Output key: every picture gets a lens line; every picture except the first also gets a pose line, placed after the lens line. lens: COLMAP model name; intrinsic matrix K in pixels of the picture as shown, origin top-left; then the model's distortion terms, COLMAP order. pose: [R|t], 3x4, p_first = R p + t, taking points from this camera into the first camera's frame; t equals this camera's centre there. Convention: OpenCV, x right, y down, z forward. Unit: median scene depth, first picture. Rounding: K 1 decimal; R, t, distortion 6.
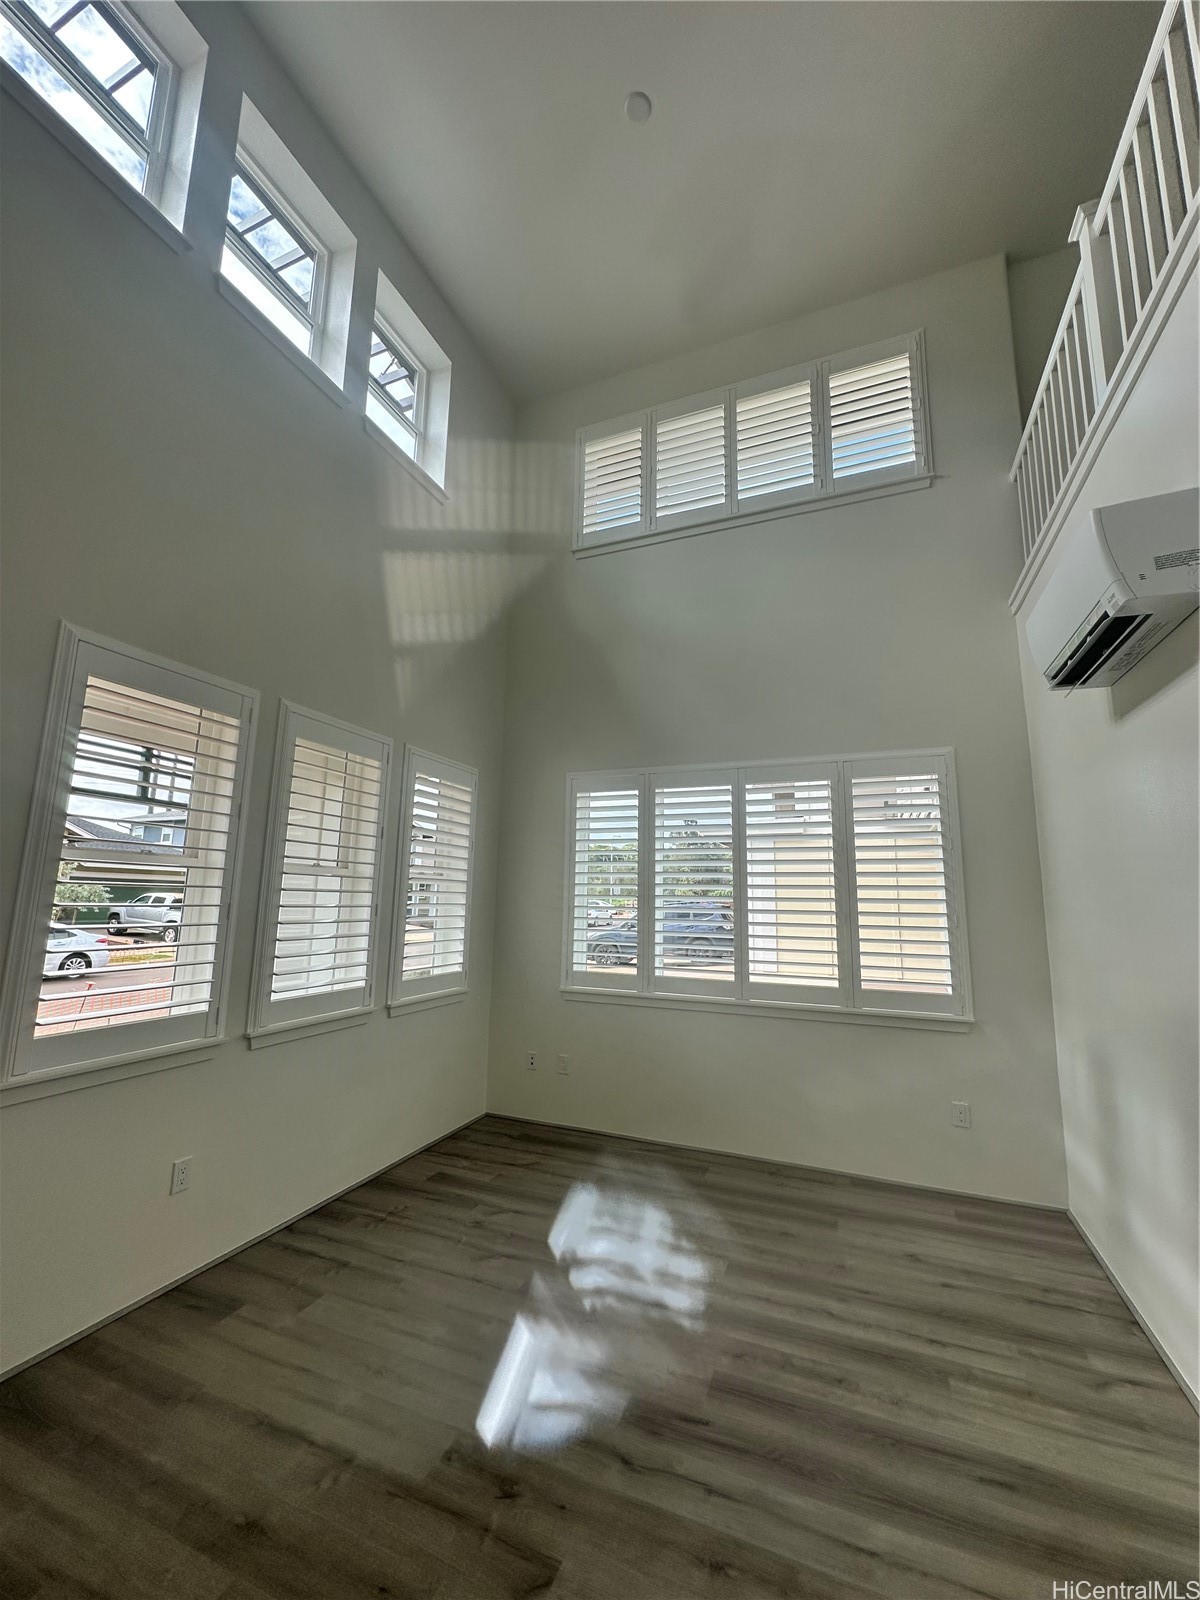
lens RADIAL K [[642.5, 0, 596.1], [0, 642.5, 795.4], [0, 0, 1]] dist [-0.002957, 0.000318]
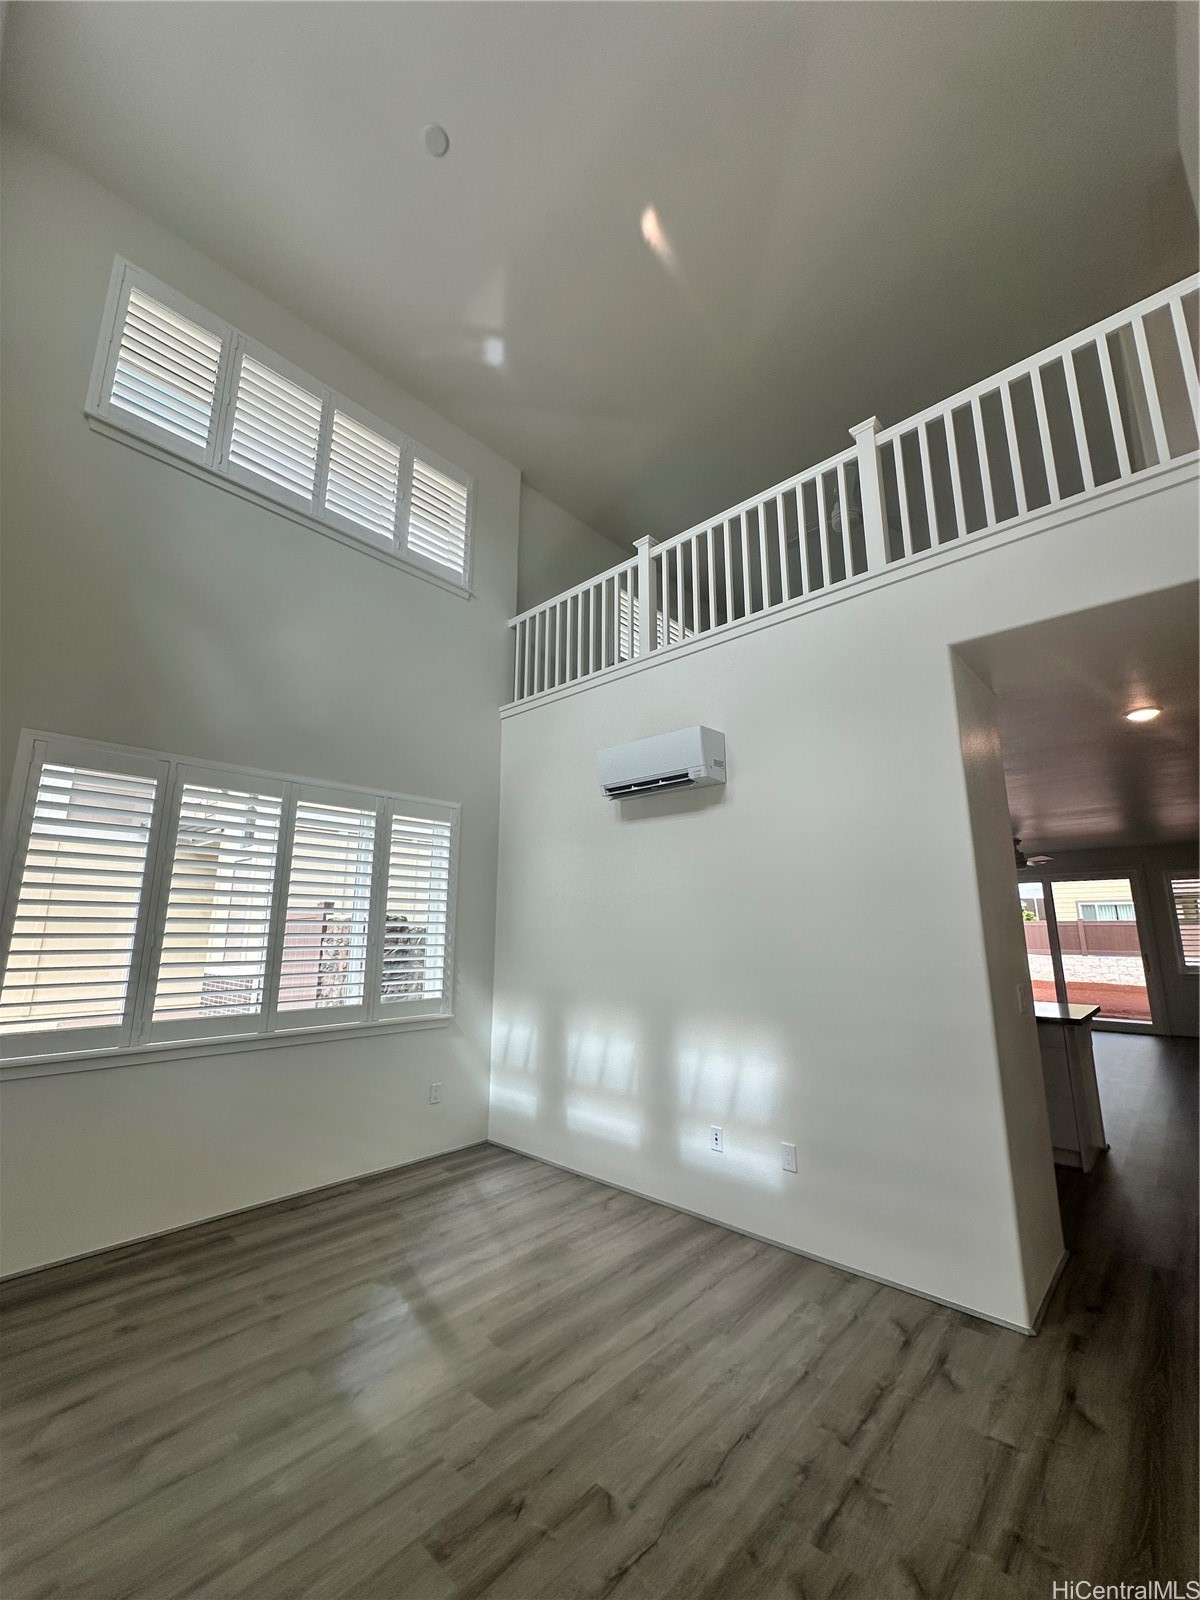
lens RADIAL K [[642.1, 0, 606.3], [0, 642.1, 791.4], [0, 0, 1]] dist [-0.001139, 0.000026]
pose [[0.333883, 0.183523, 0.924576, -0.713649], [-0.151508, 0.978559, -0.139525, 0.047814], [-0.930359, -0.093496, 0.354530, 0.346358]]
